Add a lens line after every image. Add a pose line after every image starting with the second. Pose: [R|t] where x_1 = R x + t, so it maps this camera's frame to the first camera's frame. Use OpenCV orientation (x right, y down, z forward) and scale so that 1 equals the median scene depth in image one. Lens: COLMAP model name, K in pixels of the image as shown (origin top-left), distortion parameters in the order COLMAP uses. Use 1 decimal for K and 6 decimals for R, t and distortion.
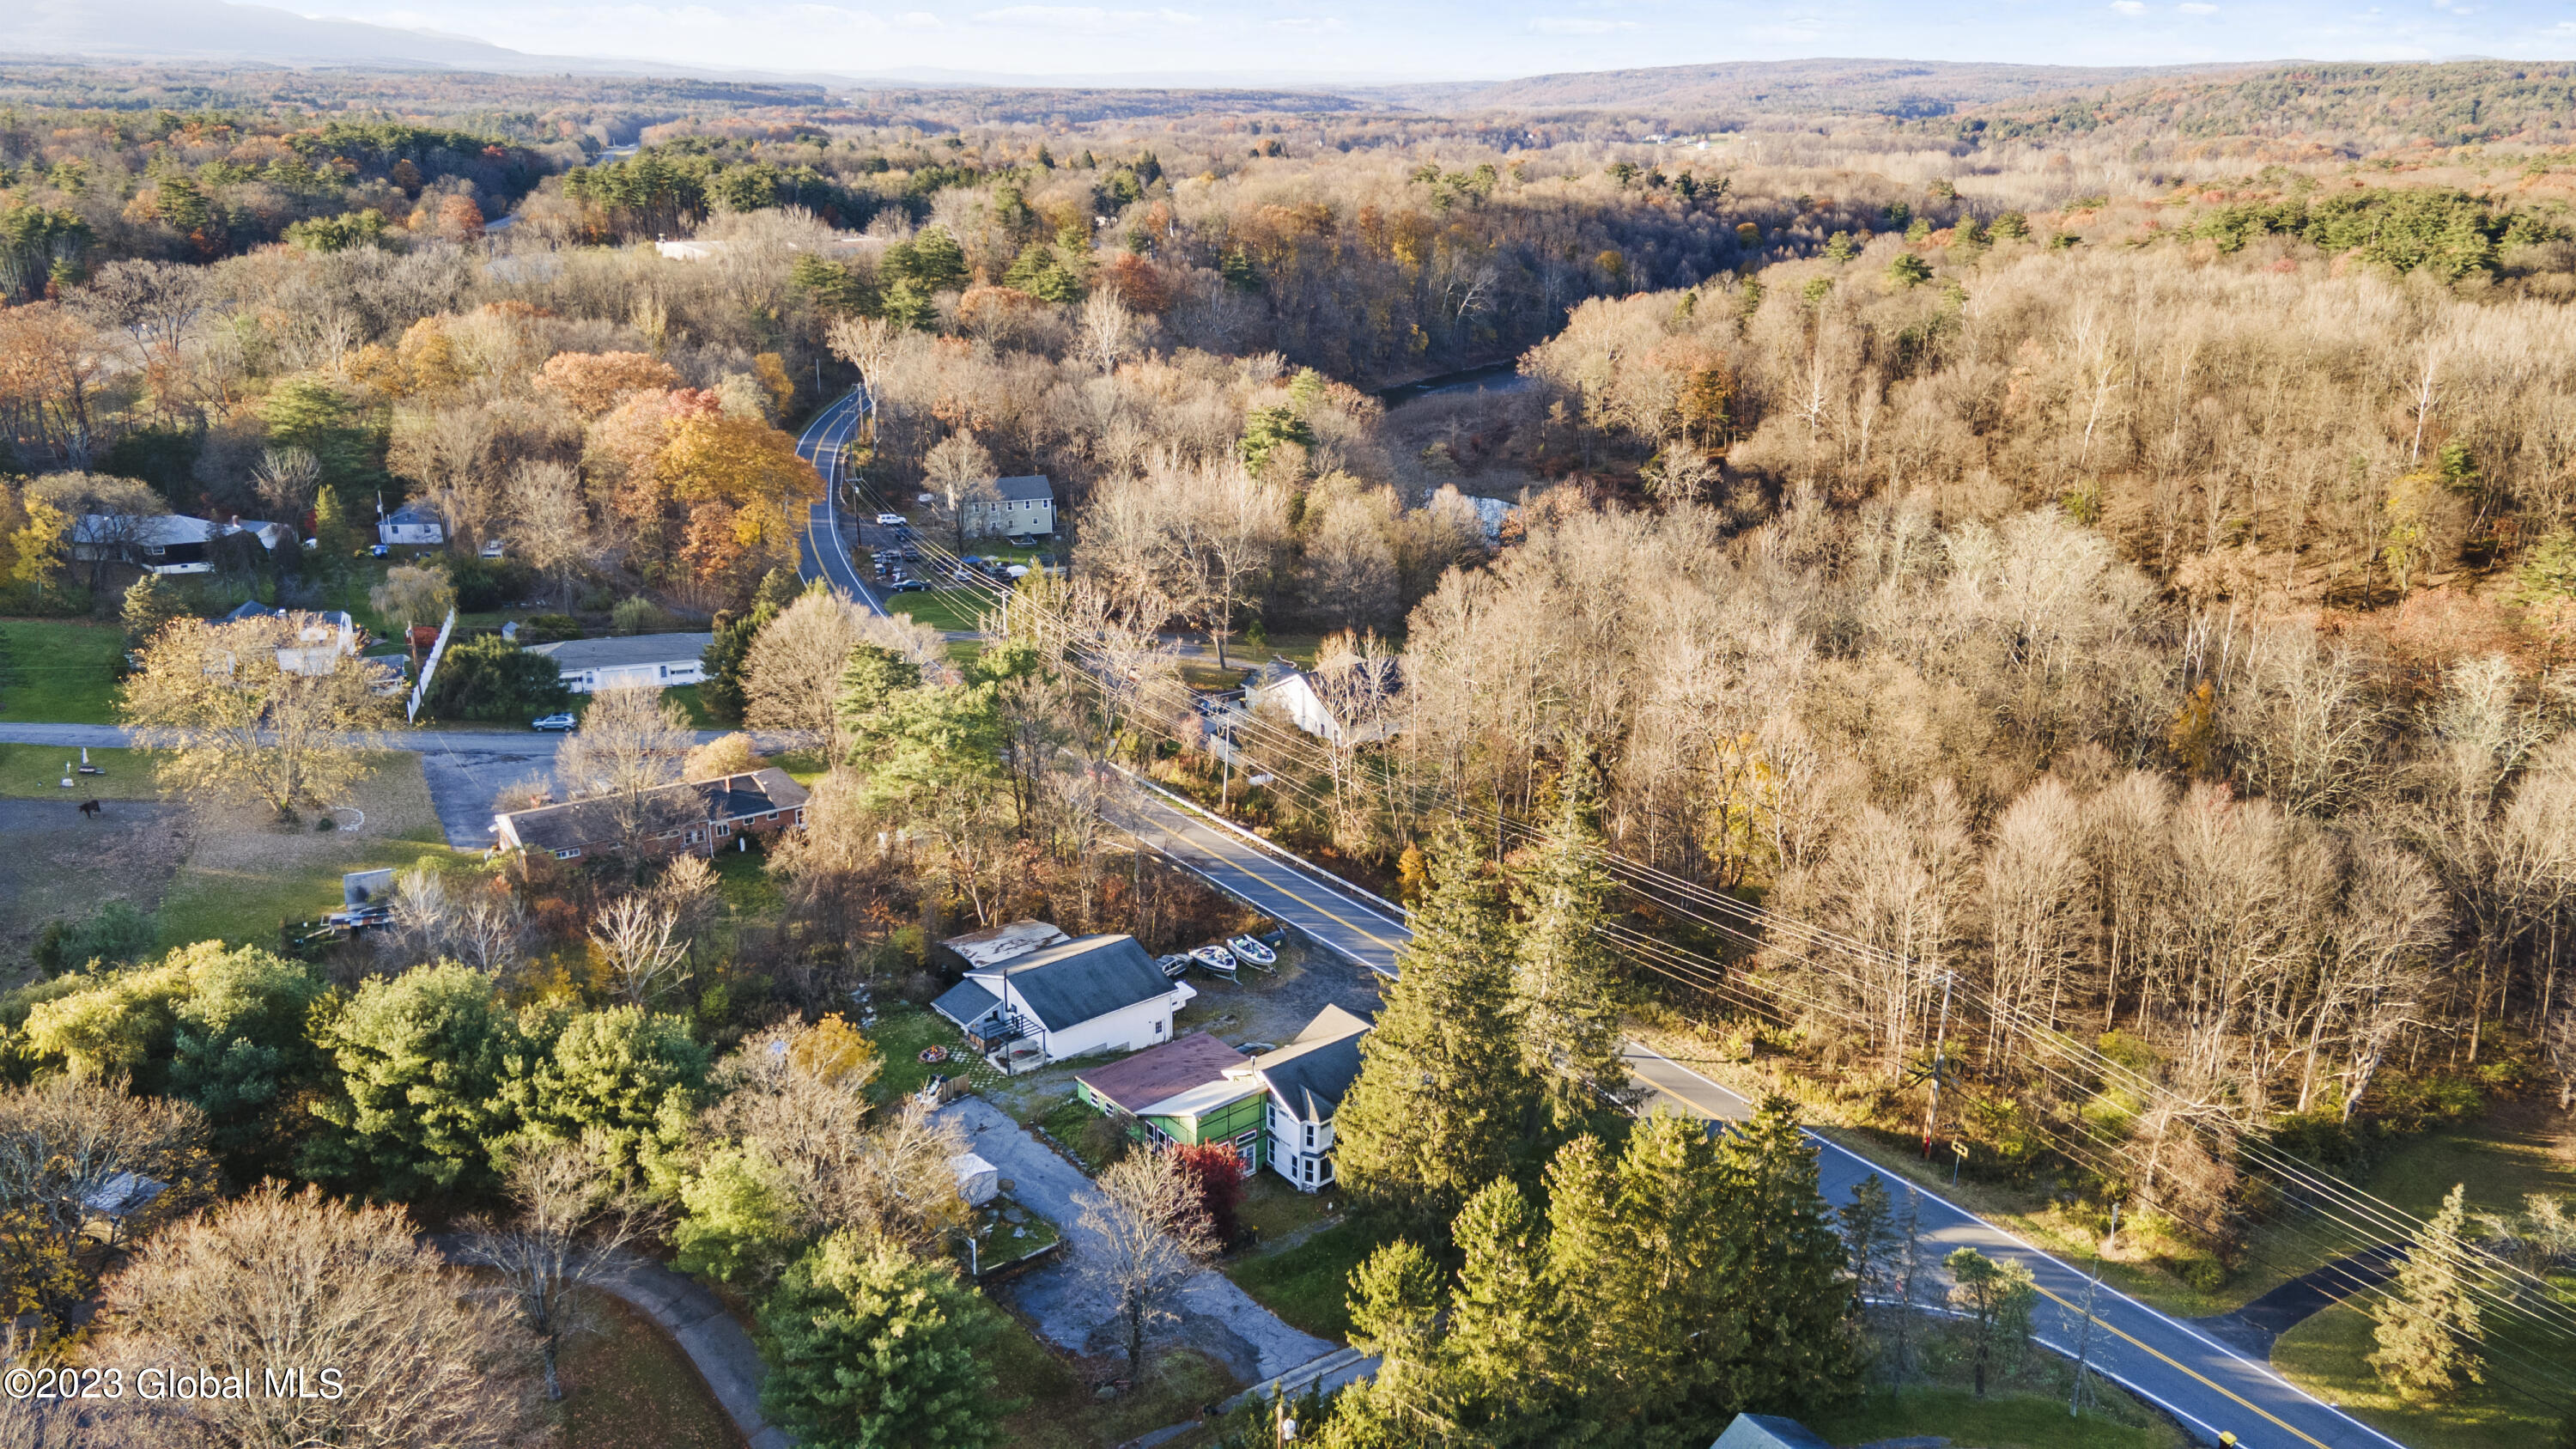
lens RADIAL K [[1870.1, 0, 1288.0], [0, 1870.1, 724.5], [0, 0, 1]] dist [0.018754, 0.005567]
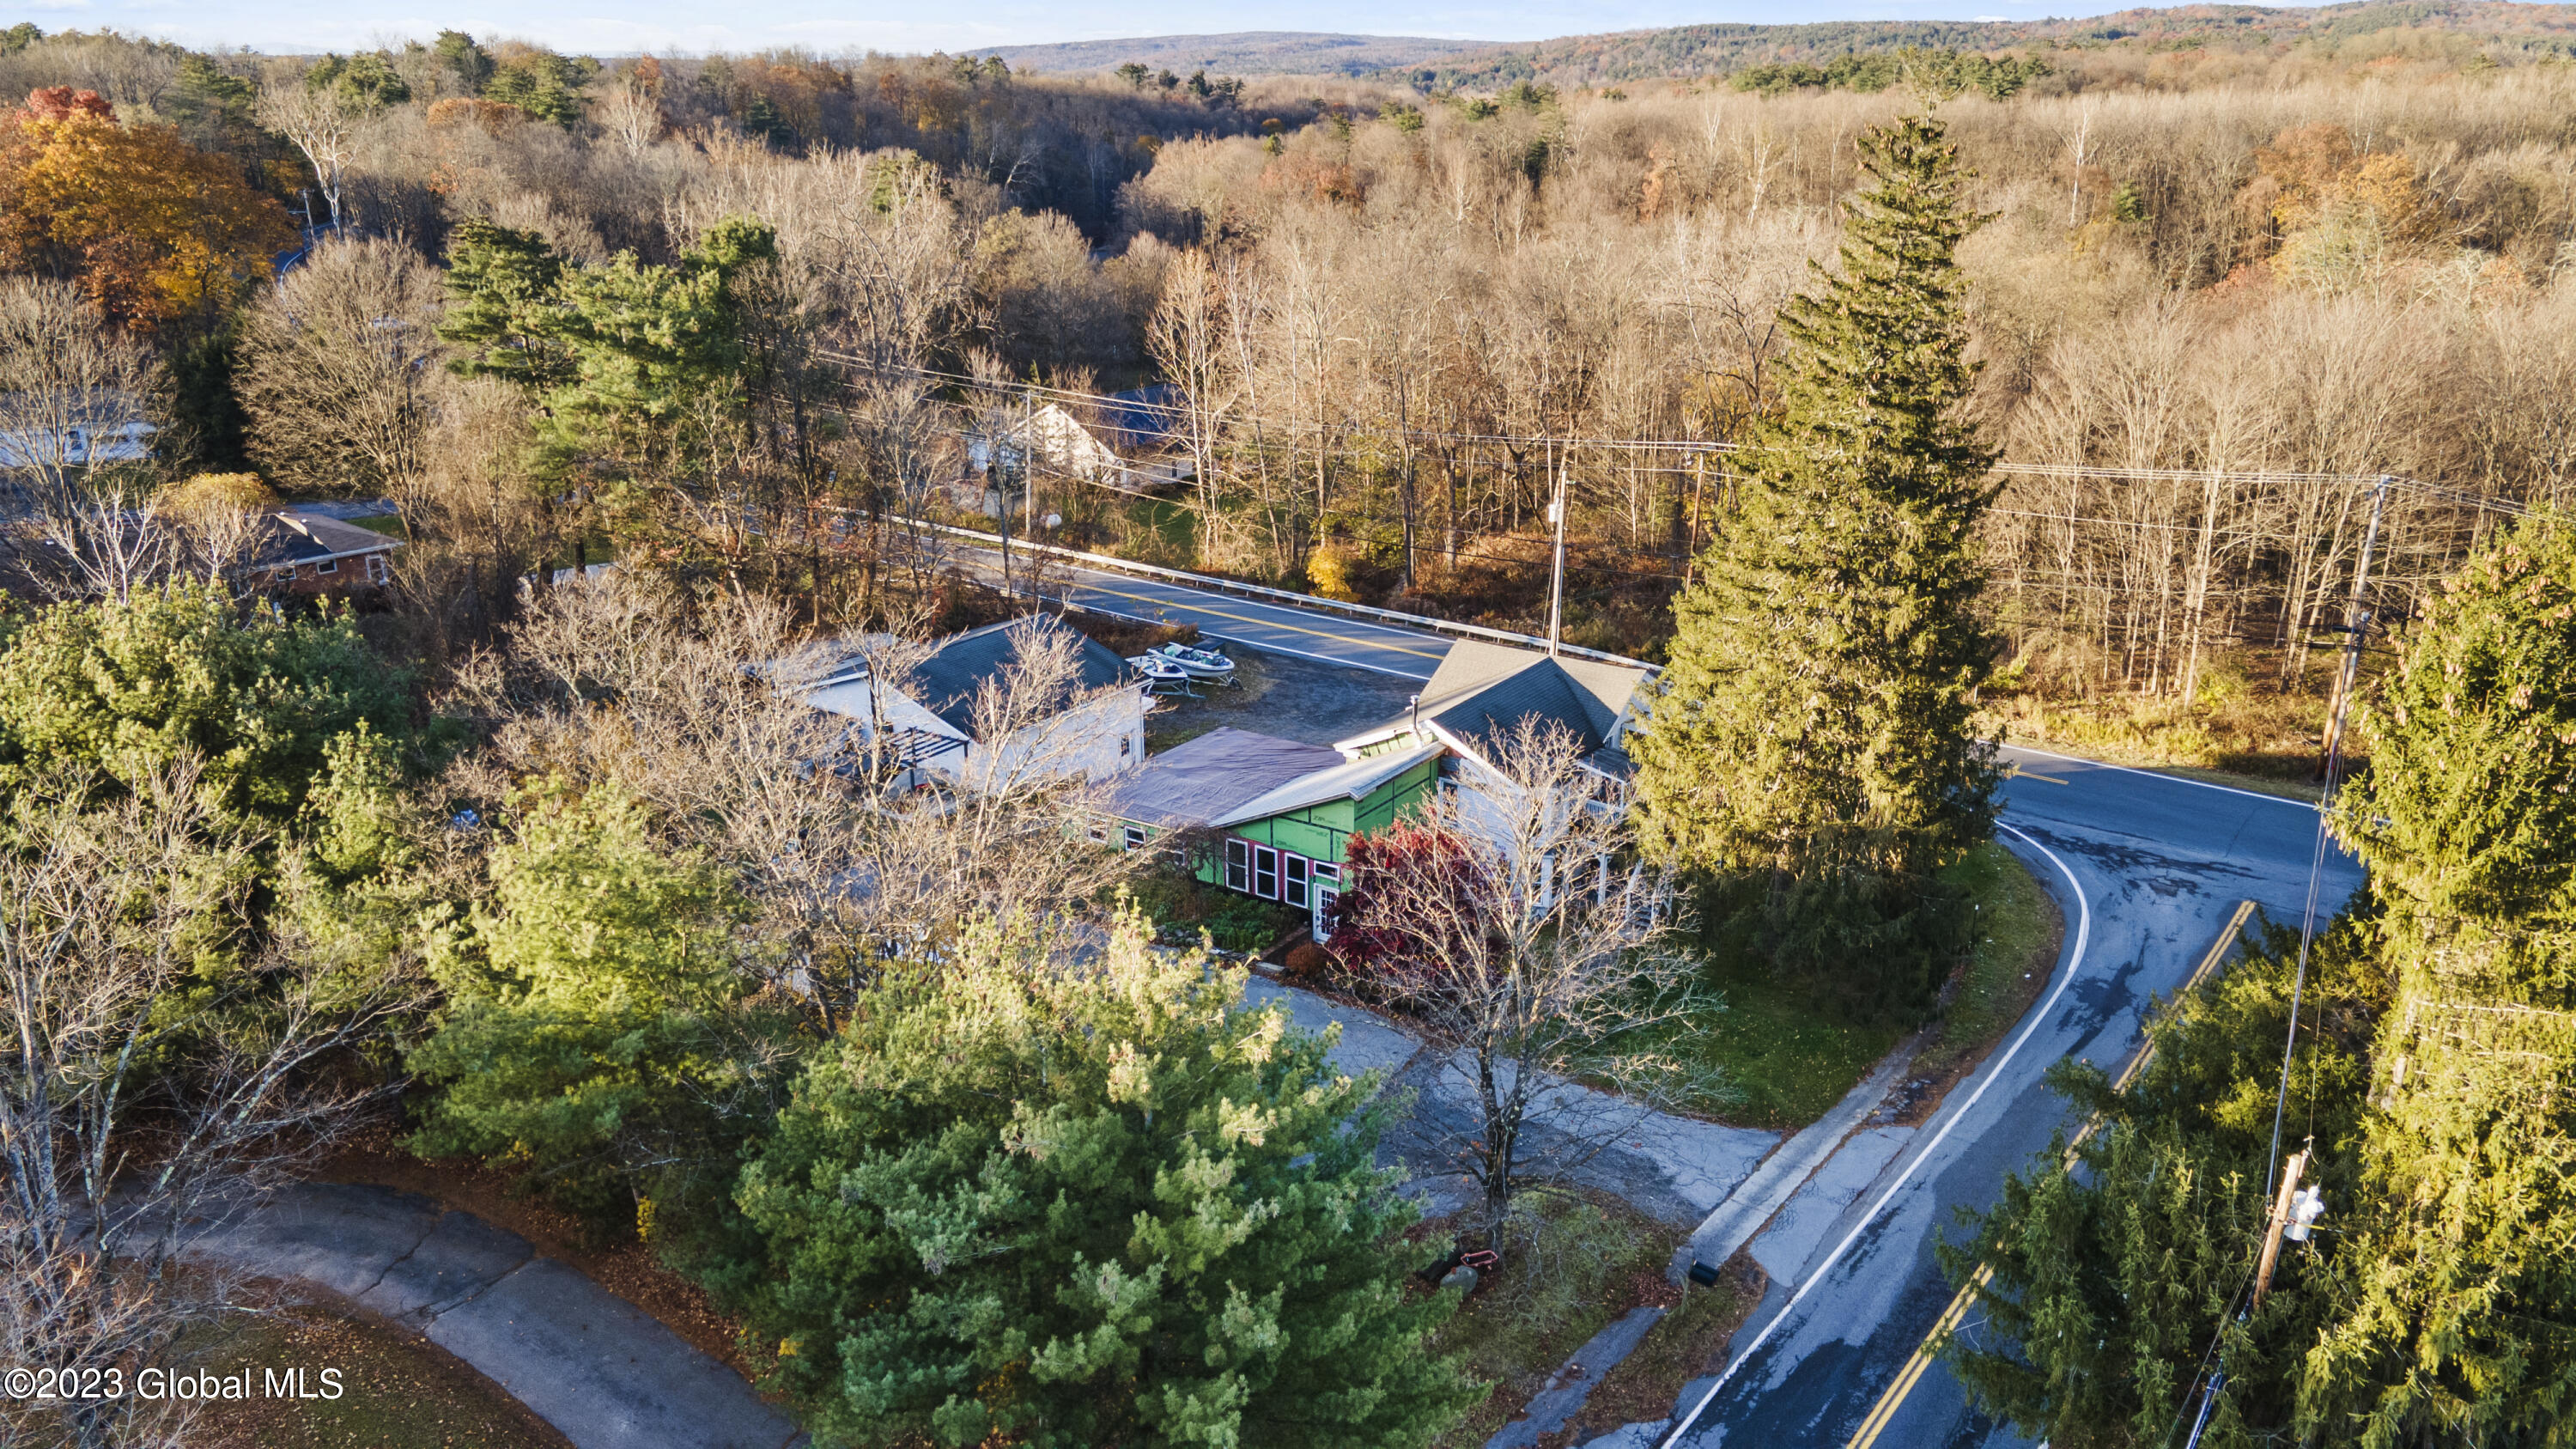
lens RADIAL K [[1870.1, 0, 1288.0], [0, 1870.1, 724.5], [0, 0, 1]] dist [0.018754, 0.005567]
pose [[0.958757, -0.101522, 0.265479, -0.176900], [0.101420, 0.994743, 0.014129, 0.151400], [-0.265518, 0.013378, 0.964013, 0.410483]]
